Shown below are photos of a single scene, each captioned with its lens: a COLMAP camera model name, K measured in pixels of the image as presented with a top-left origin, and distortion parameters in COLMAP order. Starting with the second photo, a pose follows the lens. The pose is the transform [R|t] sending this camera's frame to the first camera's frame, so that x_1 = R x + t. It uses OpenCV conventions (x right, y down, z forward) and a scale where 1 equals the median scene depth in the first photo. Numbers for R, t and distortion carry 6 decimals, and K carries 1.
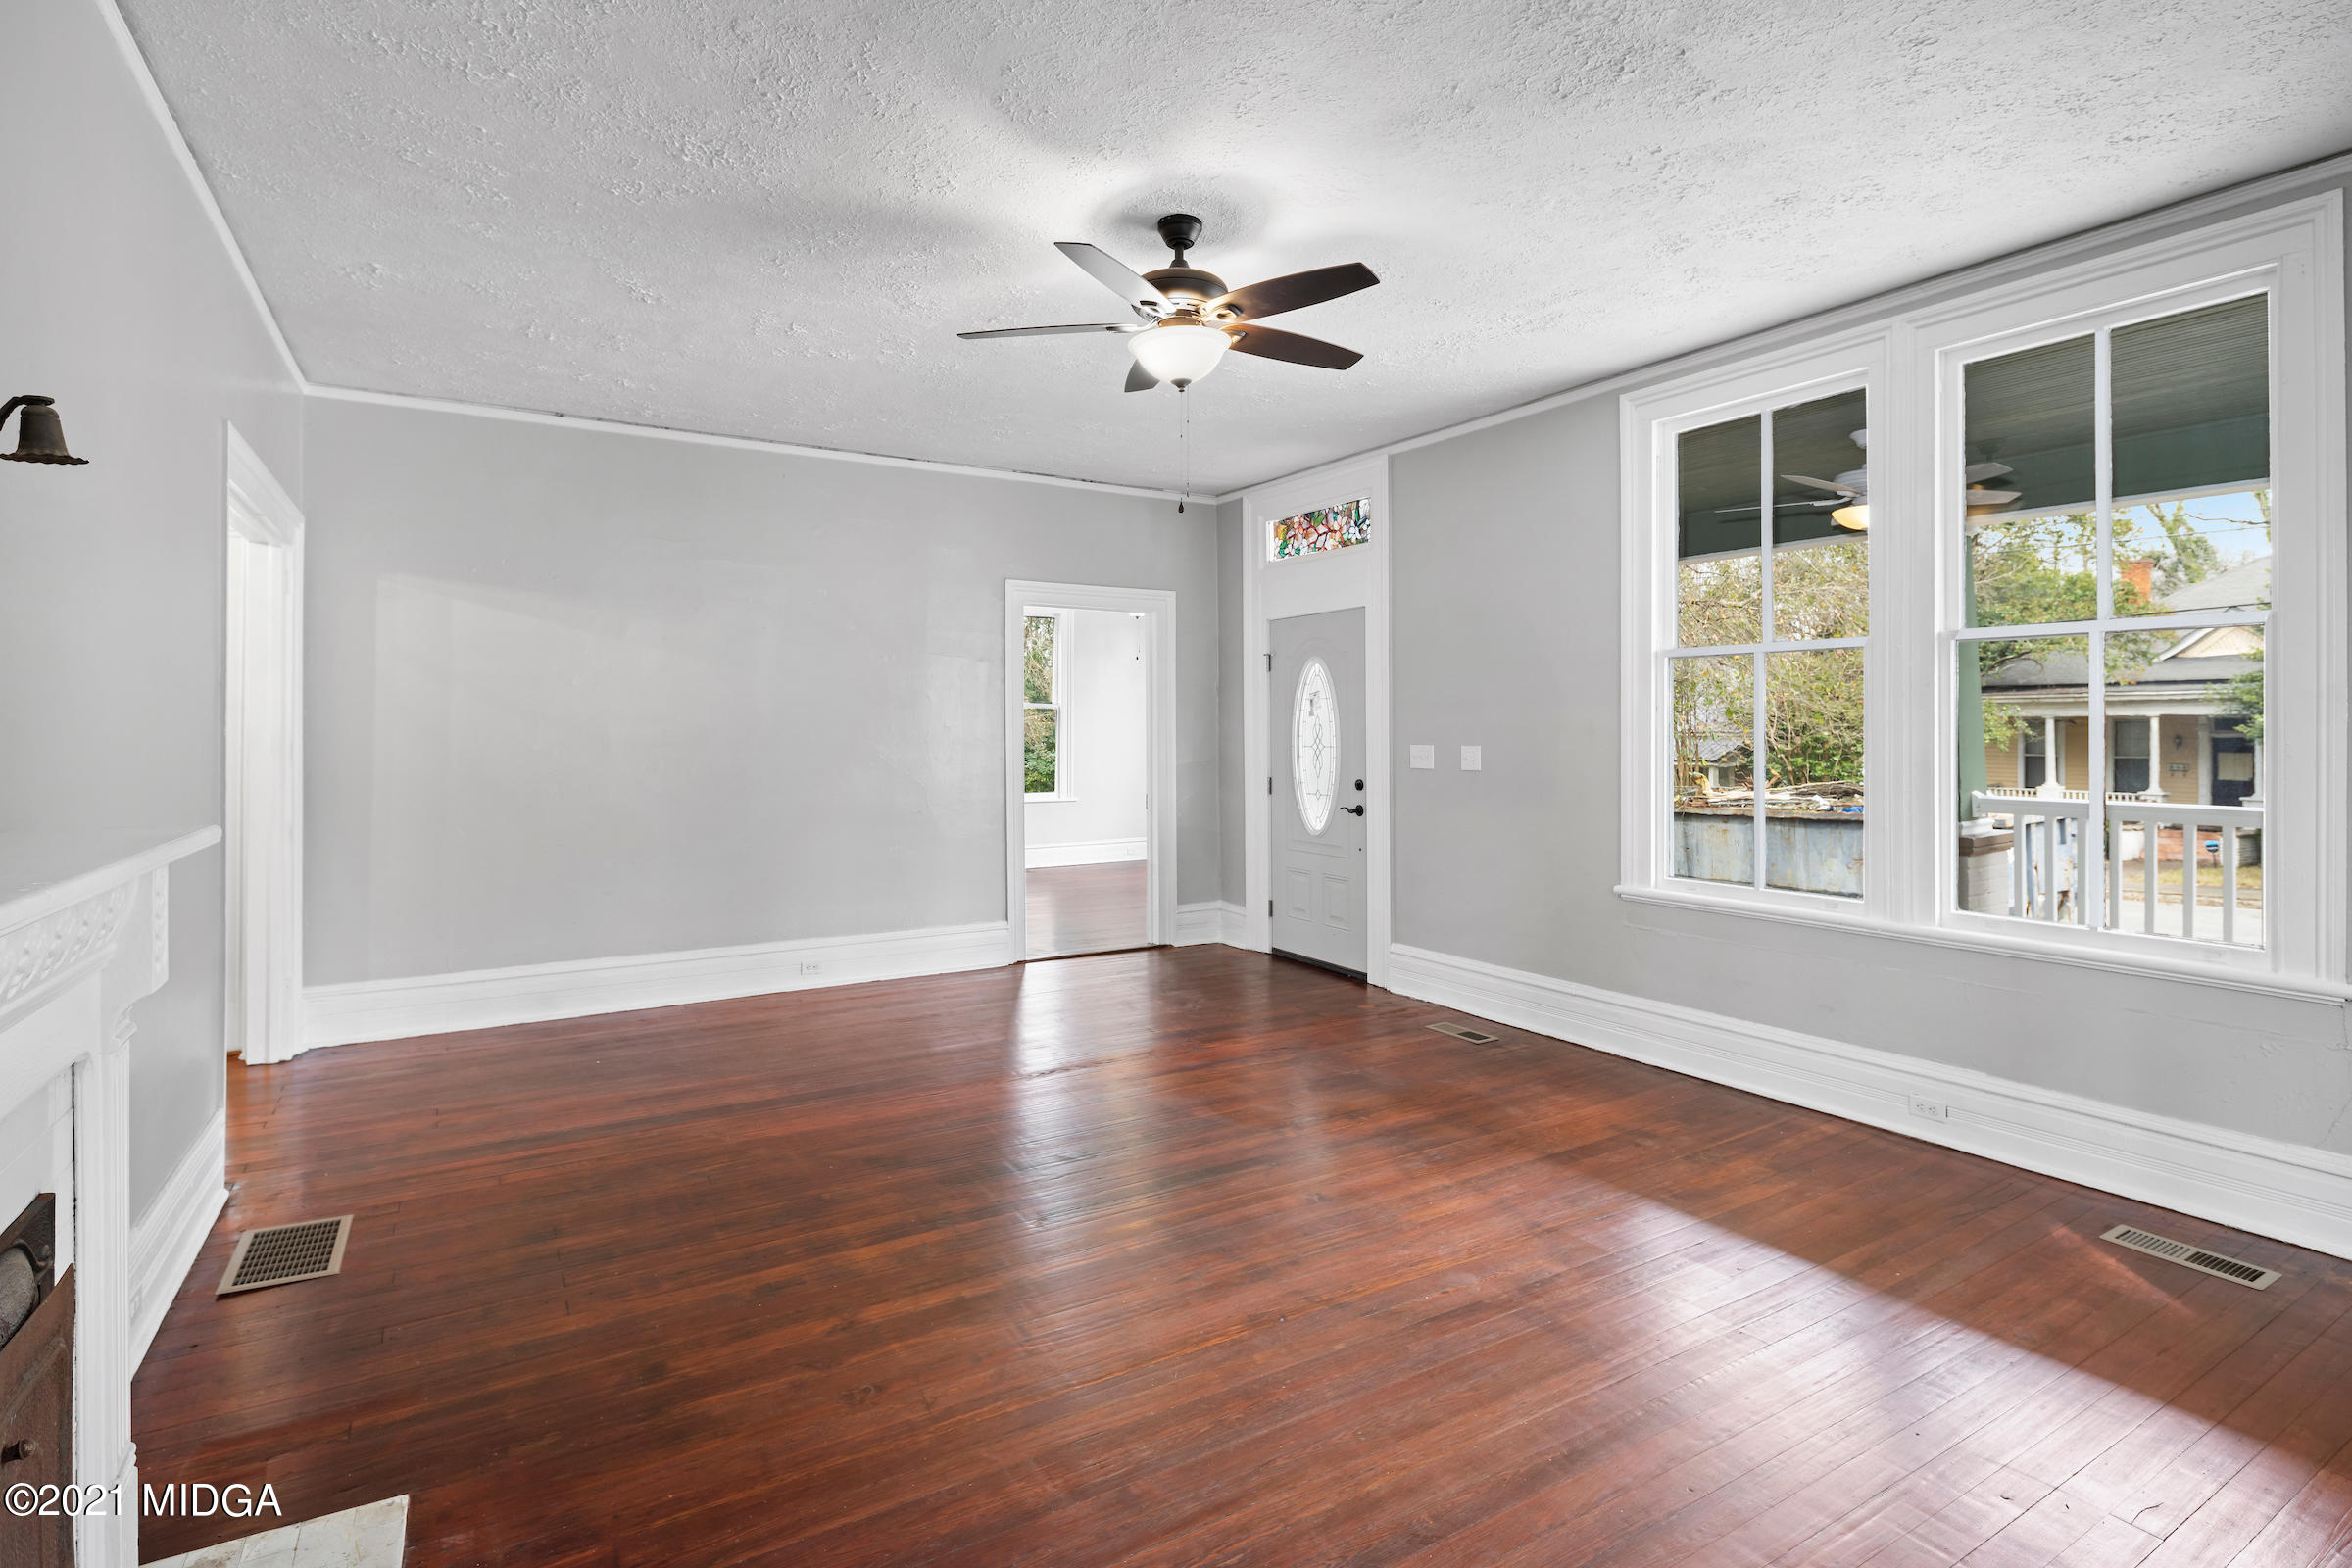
lens RADIAL K [[1149.8, 0, 1176.1], [0, 1149.8, 731.4], [0, 0, 1]] dist [-0.001274, -0.000319]
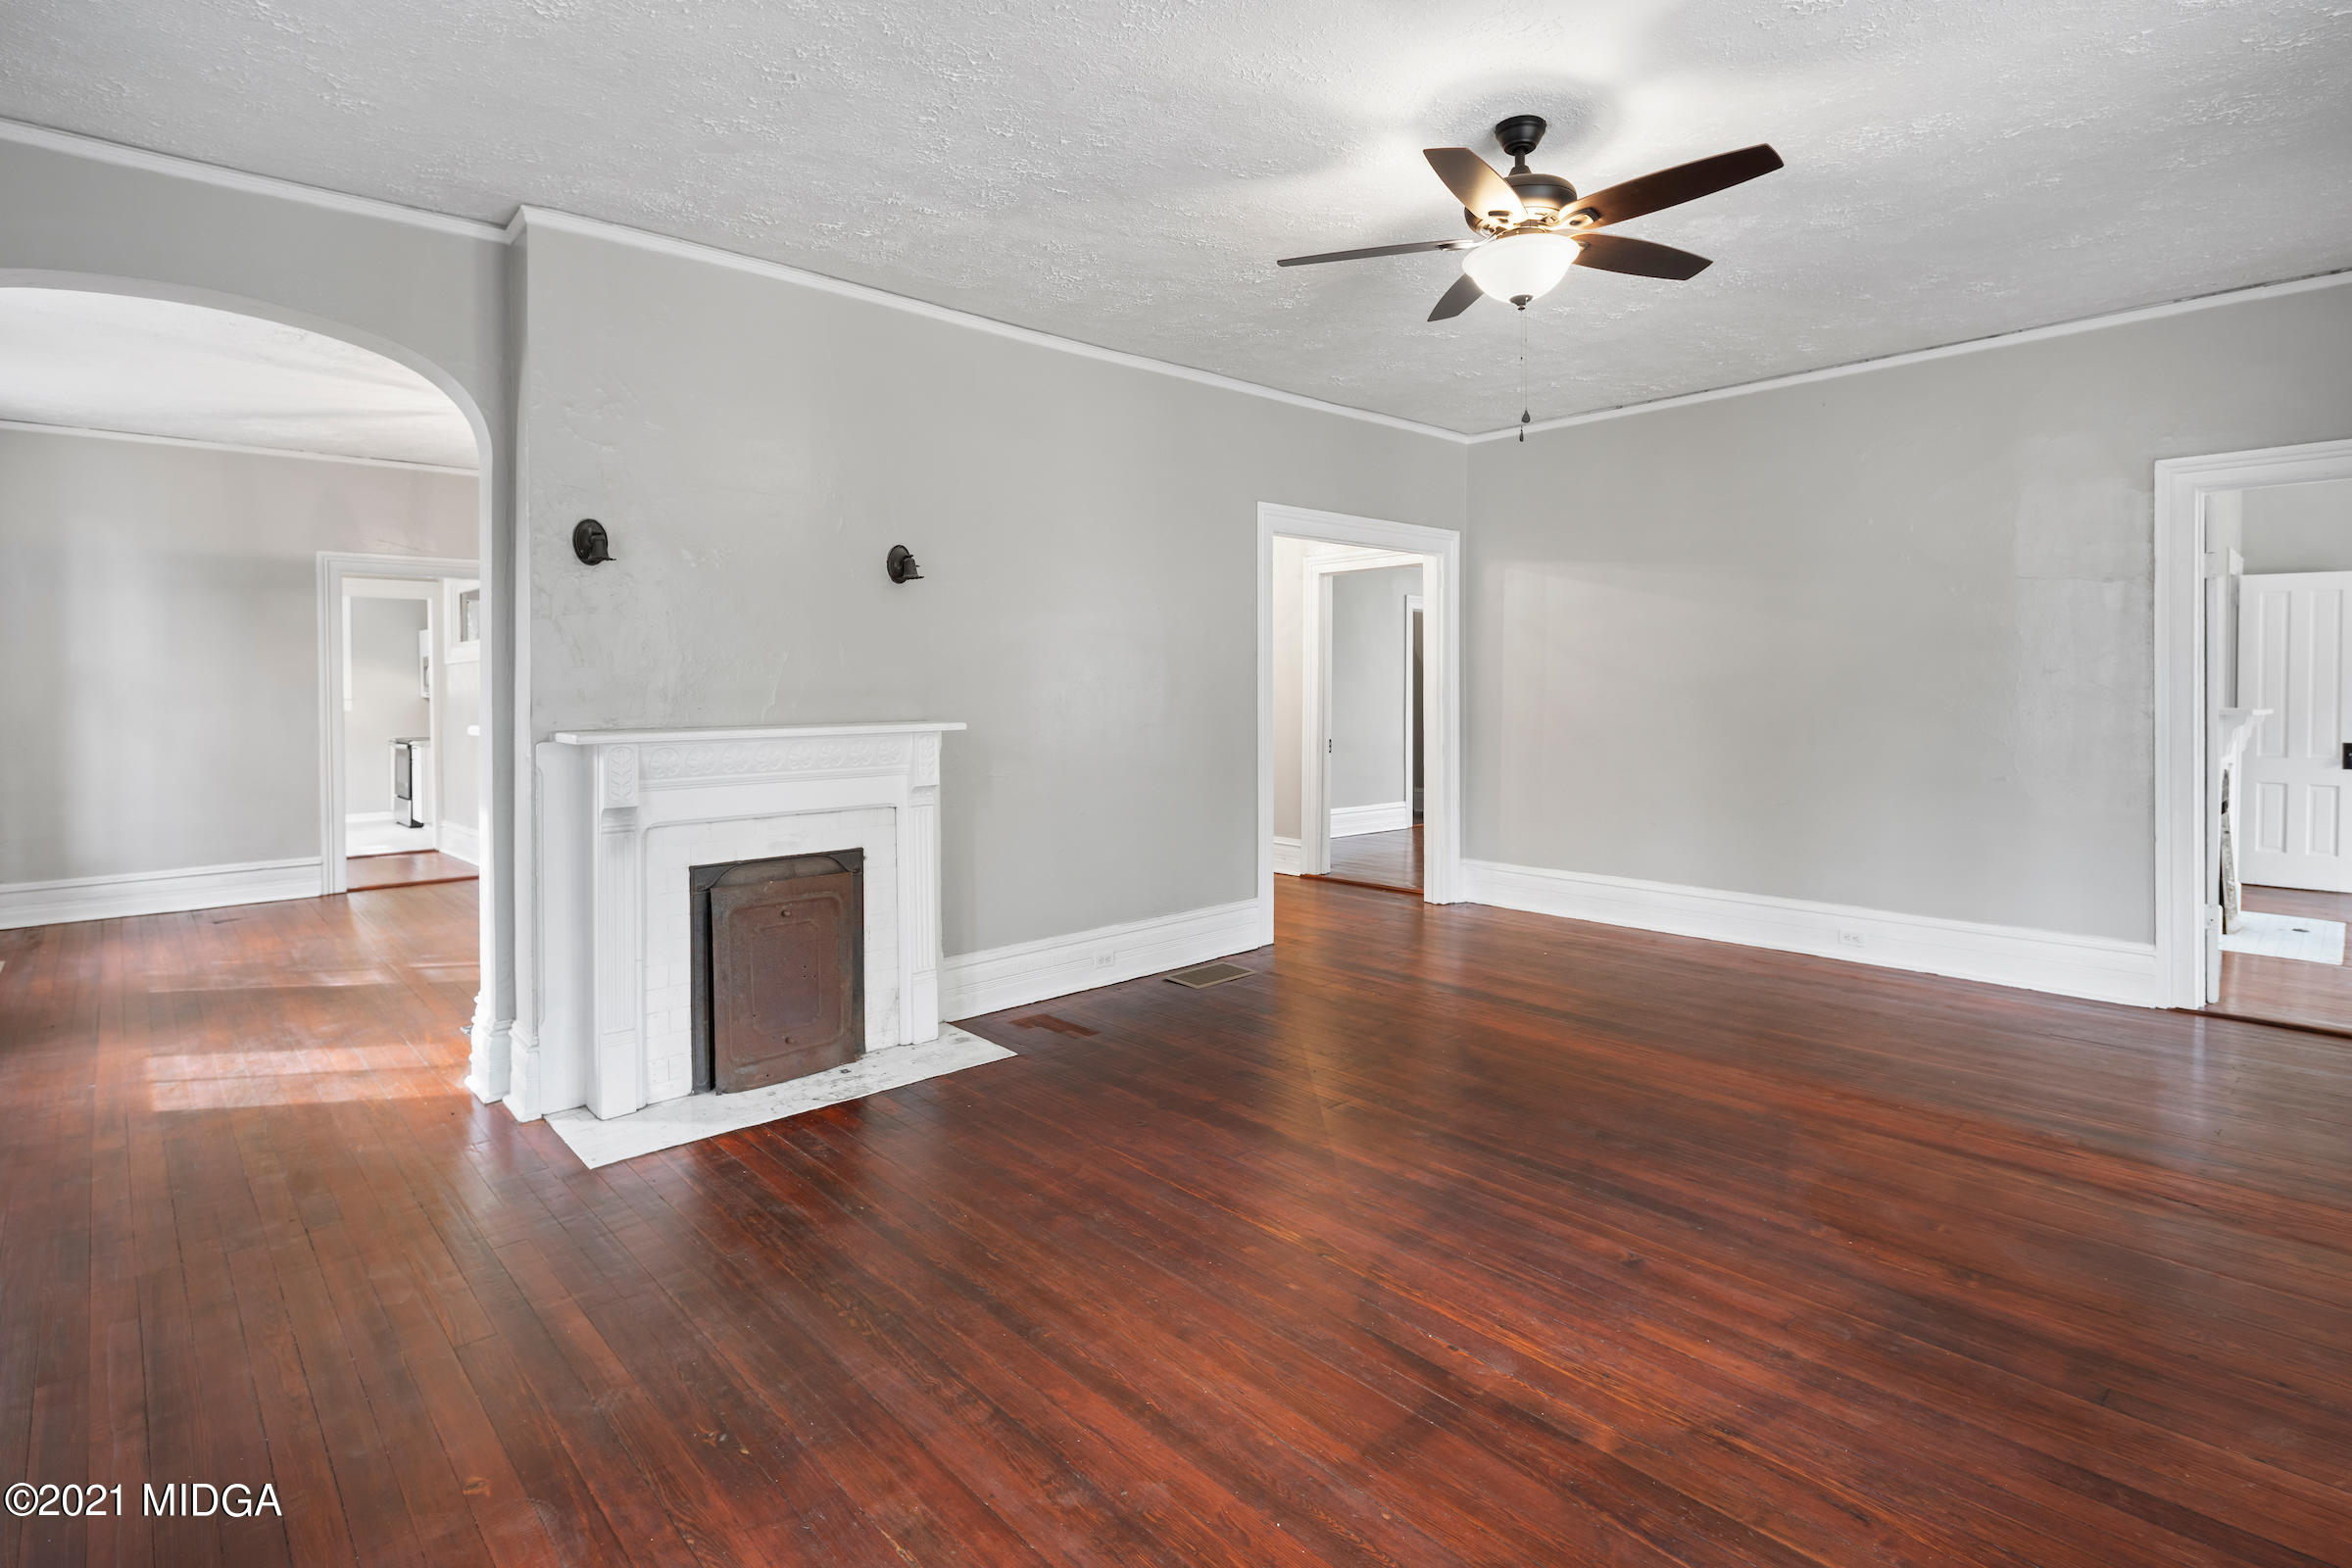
lens RADIAL K [[1163.3, 0, 1176.0], [0, 1163.3, 678.1], [0, 0, 1]] dist [-0.011863, -0.000024]
pose [[0.186592, -0.003125, -0.982433, 0.864797], [0.000693, 0.999995, -0.003050, 0.004052], [0.982437, -0.000111, 0.186593, 0.547721]]
